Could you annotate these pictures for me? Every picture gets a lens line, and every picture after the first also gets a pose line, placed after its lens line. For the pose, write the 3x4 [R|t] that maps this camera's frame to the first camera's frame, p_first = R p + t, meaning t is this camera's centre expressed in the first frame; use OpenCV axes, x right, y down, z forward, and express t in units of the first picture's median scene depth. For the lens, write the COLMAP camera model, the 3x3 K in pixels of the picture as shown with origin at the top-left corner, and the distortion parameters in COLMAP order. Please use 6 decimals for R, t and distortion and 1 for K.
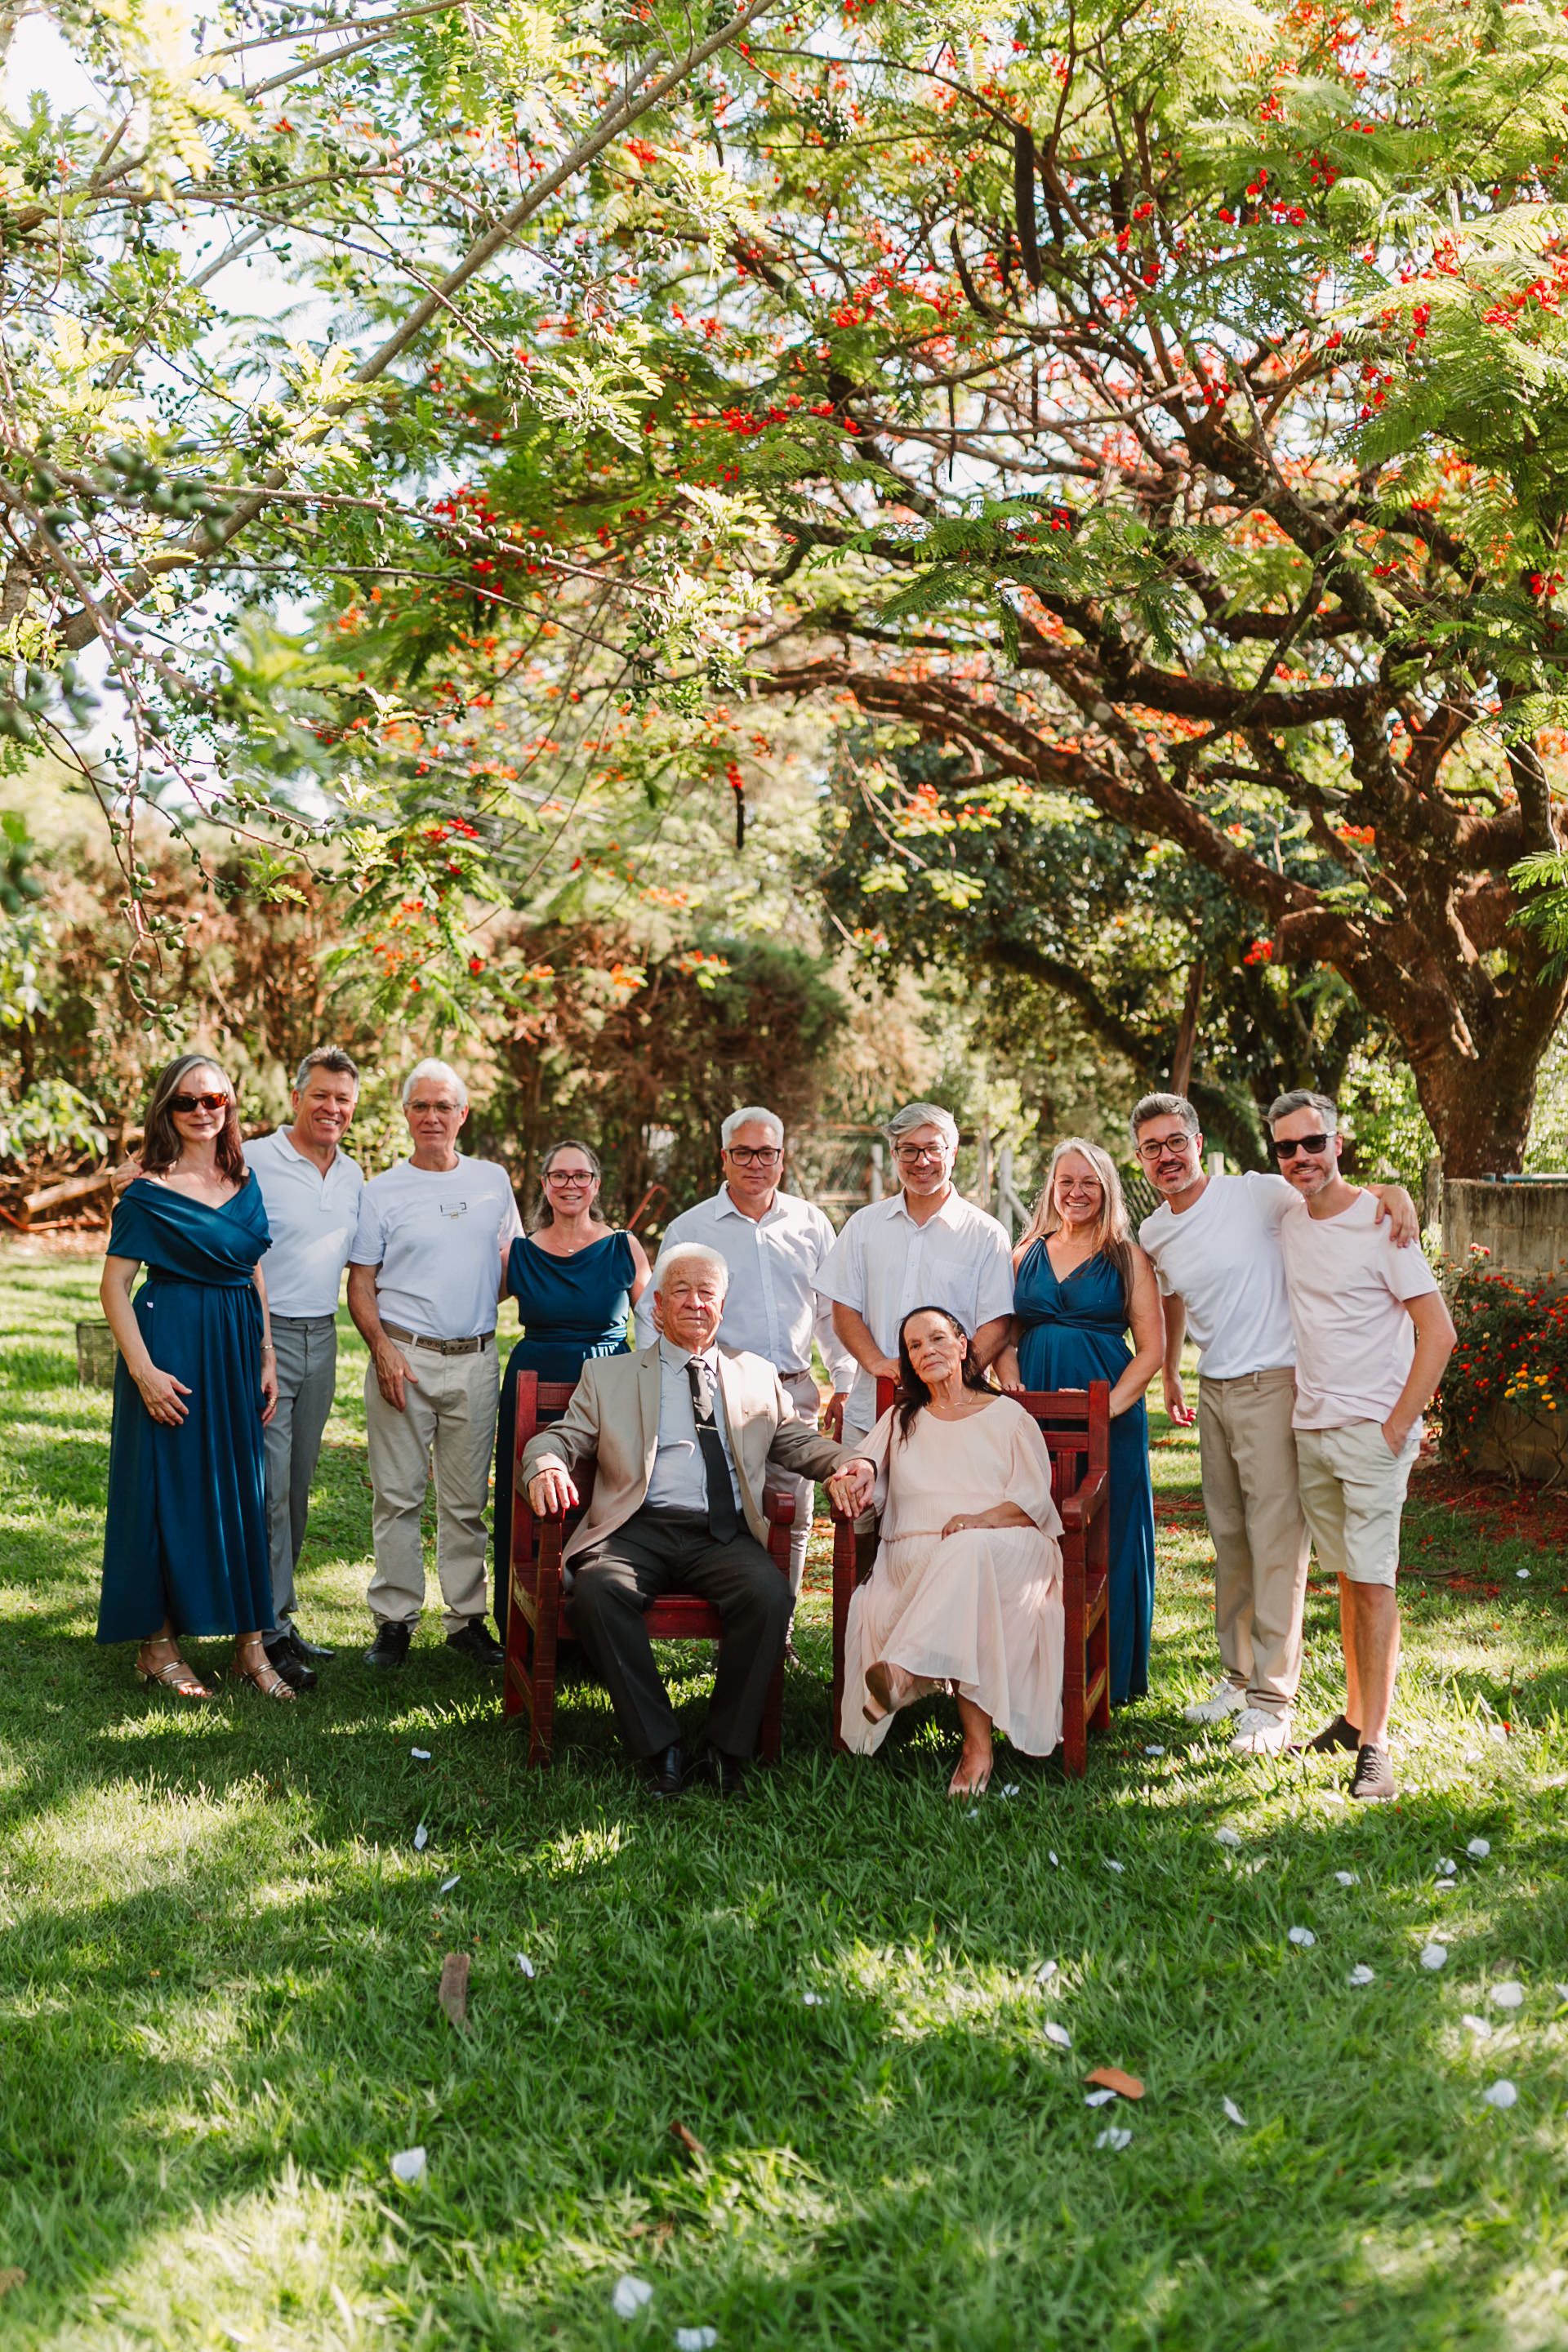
lens RADIAL K [[2261.2, 0, 751.3], [0, 2261.2, 1167.2], [0, 0, 1]] dist [0.004459, -0.007394]
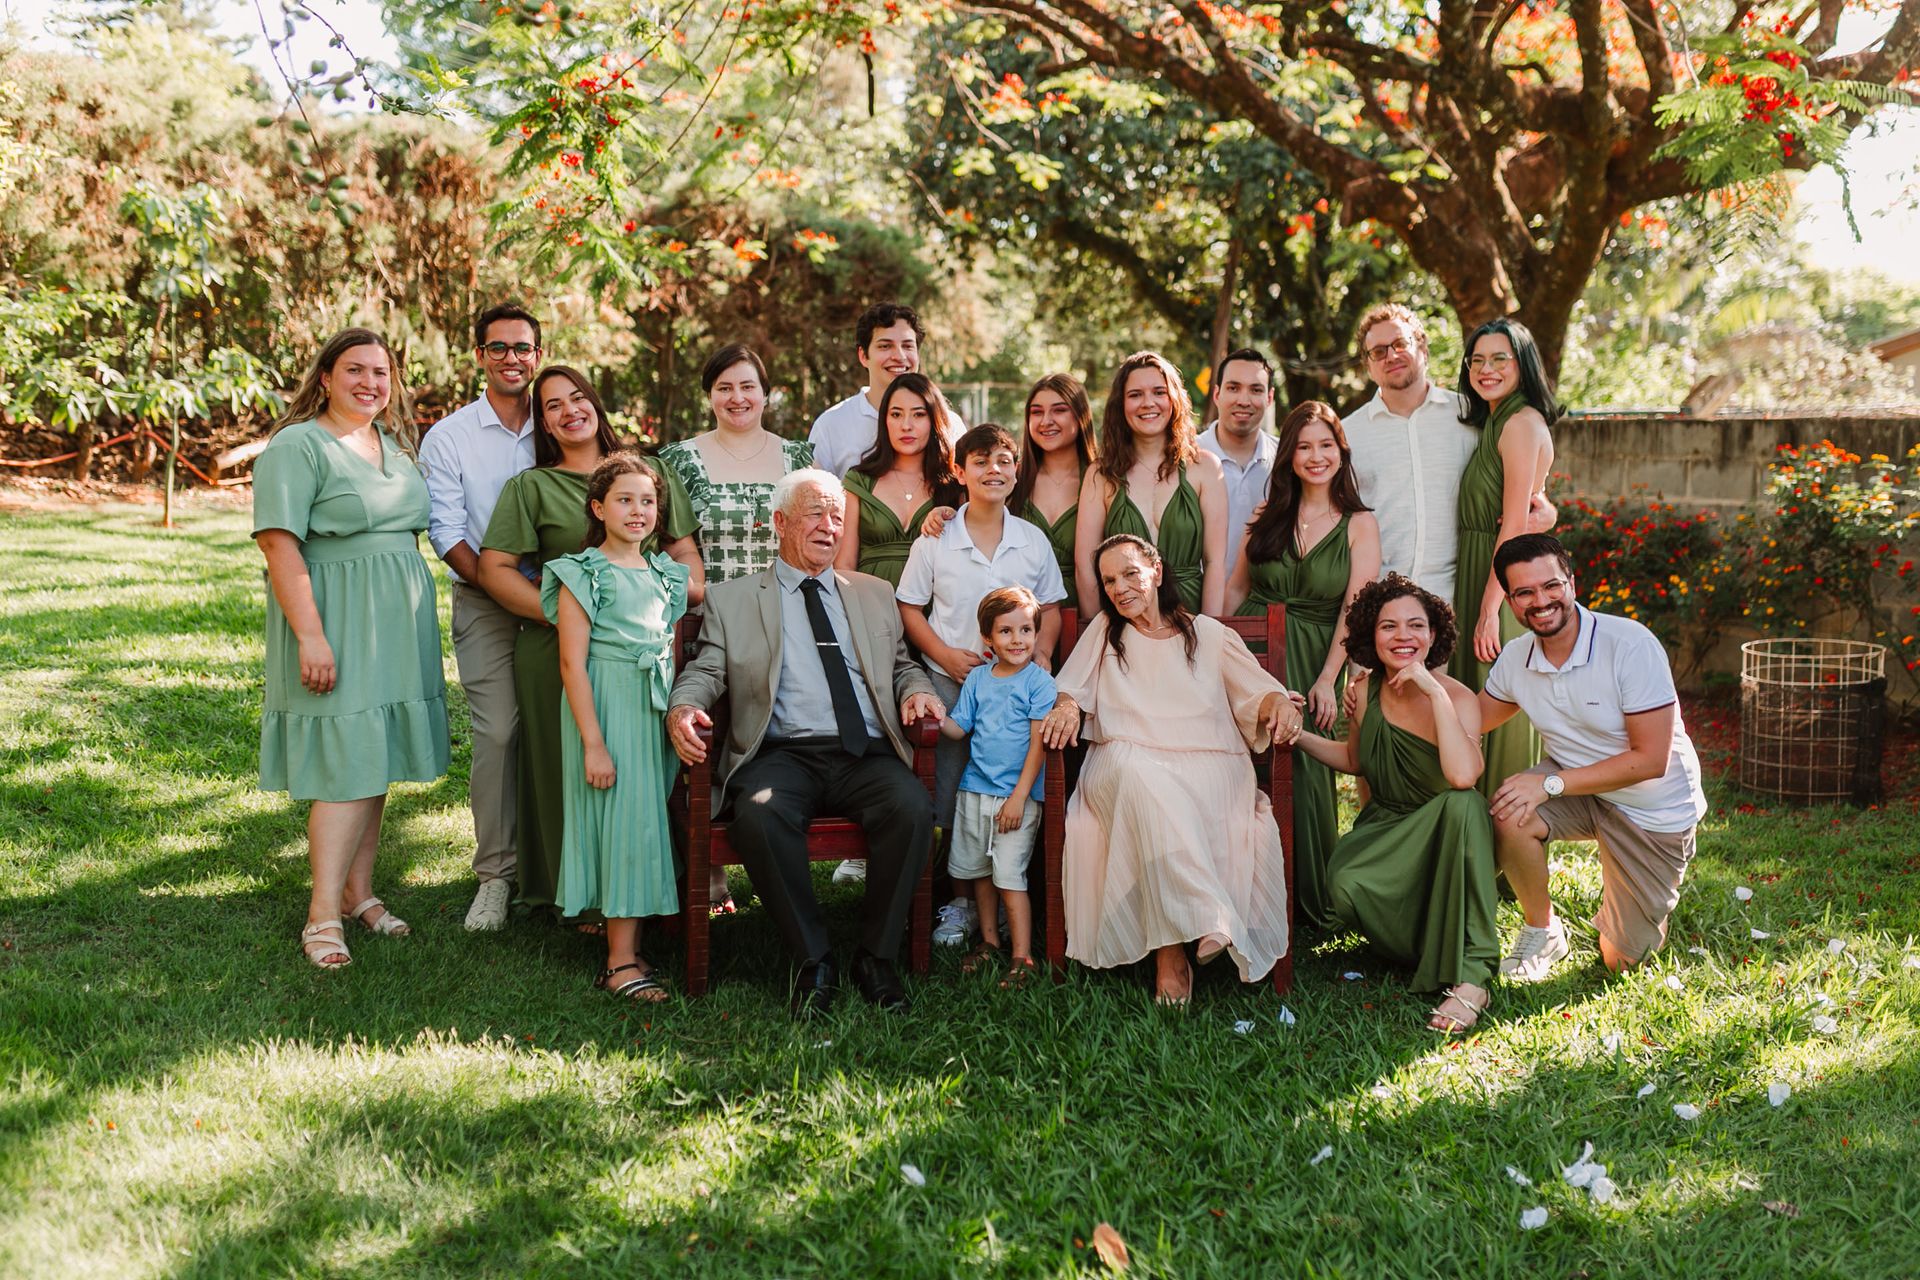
lens RADIAL K [[1823.5, 0, 960.0], [0, 1823.5, 640.0], [0, 0, 1]] dist [-0.003548, -0.002208]
pose [[0.997322, -0.024159, 0.069036, -0.047969], [0.015941, 0.992980, 0.117207, 0.009398], [-0.071383, -0.115792, 0.990705, 0.187268]]
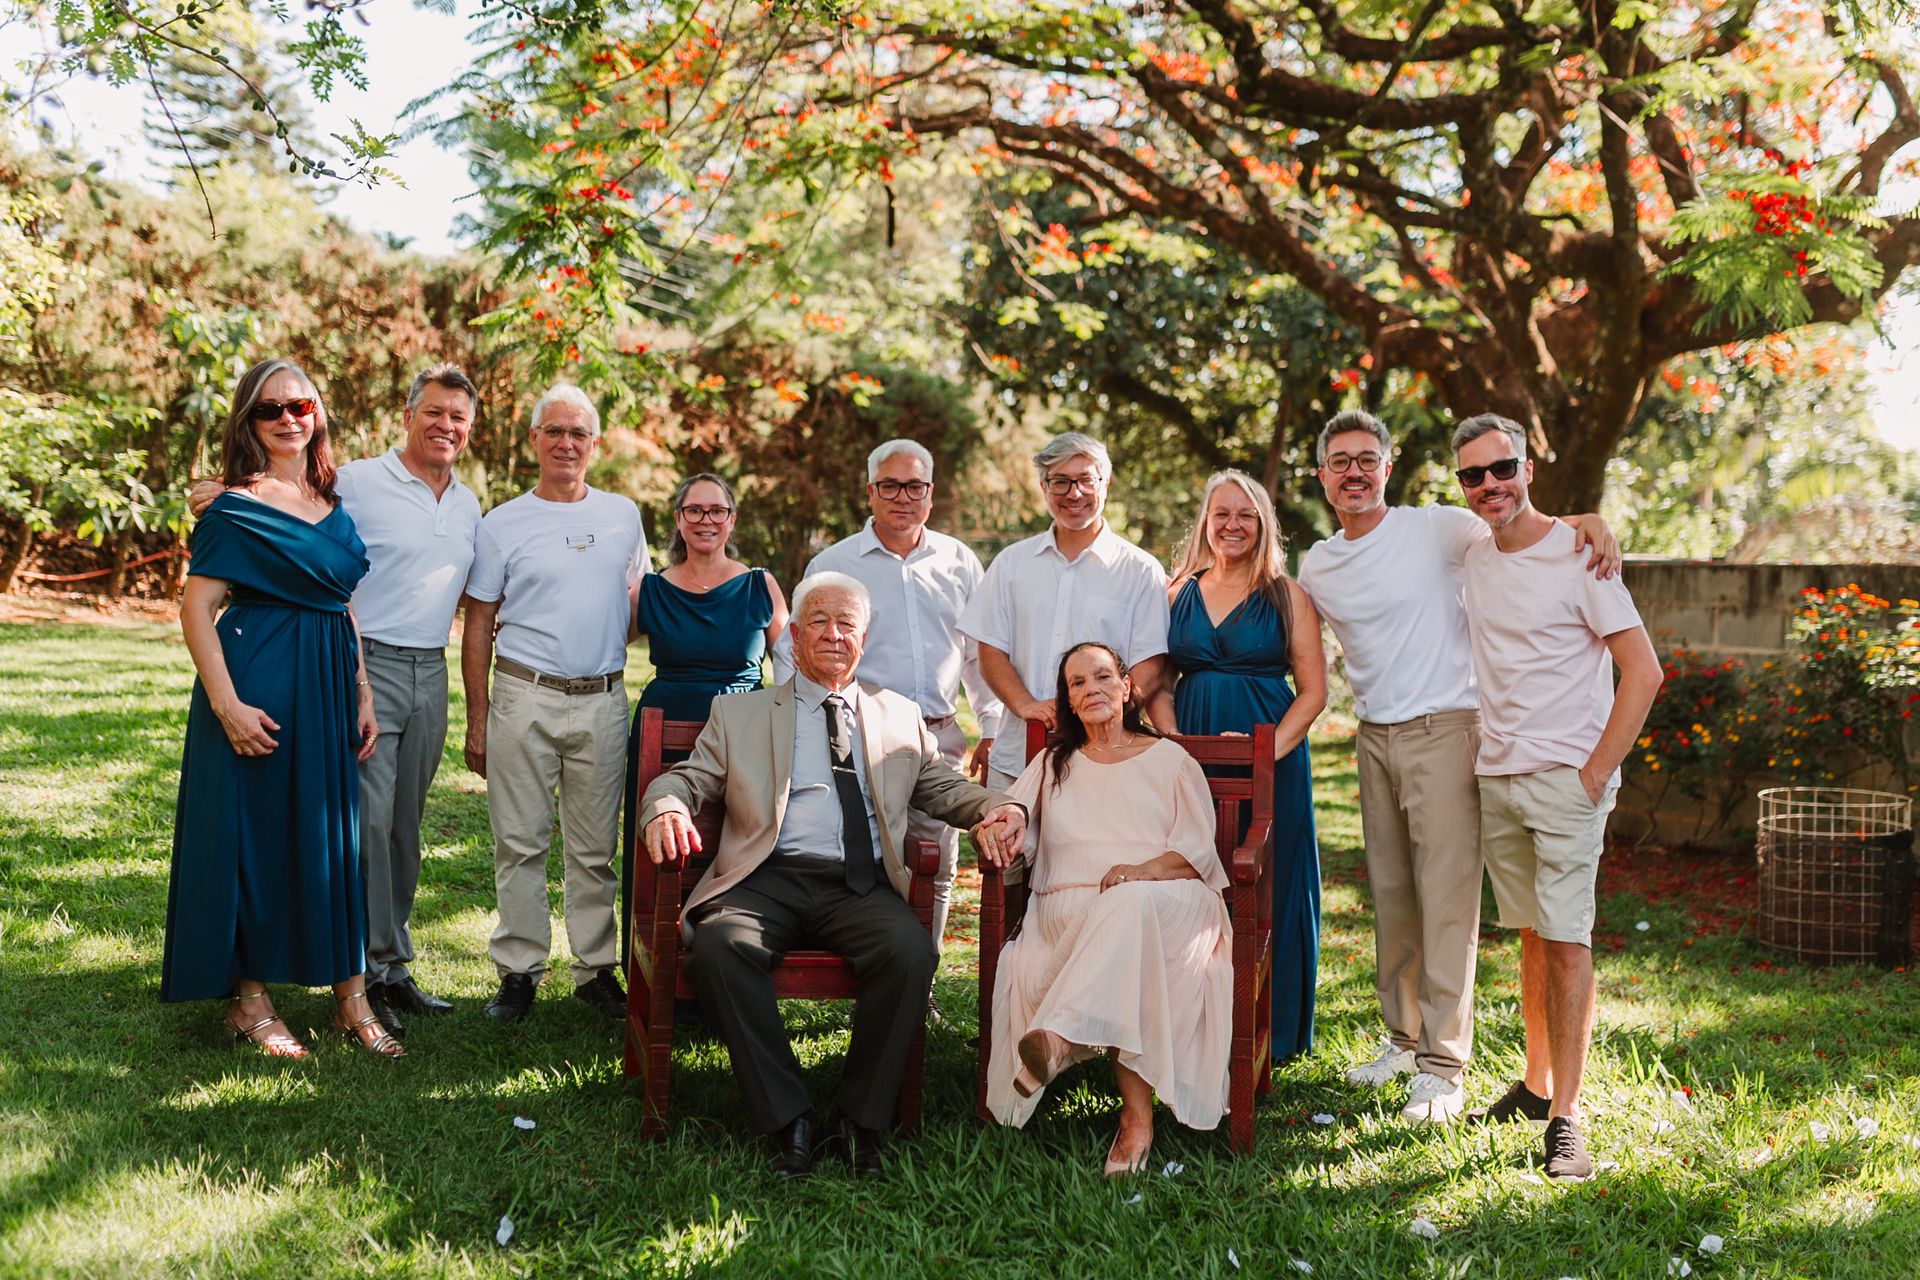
lens RADIAL K [[1823.5, 0, 960.0], [0, 1823.5, 640.0], [0, 0, 1]] dist [-0.003548, -0.002208]
pose [[0.999391, 0.010732, 0.033203, 0.001891], [-0.011693, 0.999514, 0.028887, 0.034221], [-0.032876, -0.029258, 0.999031, 0.218464]]
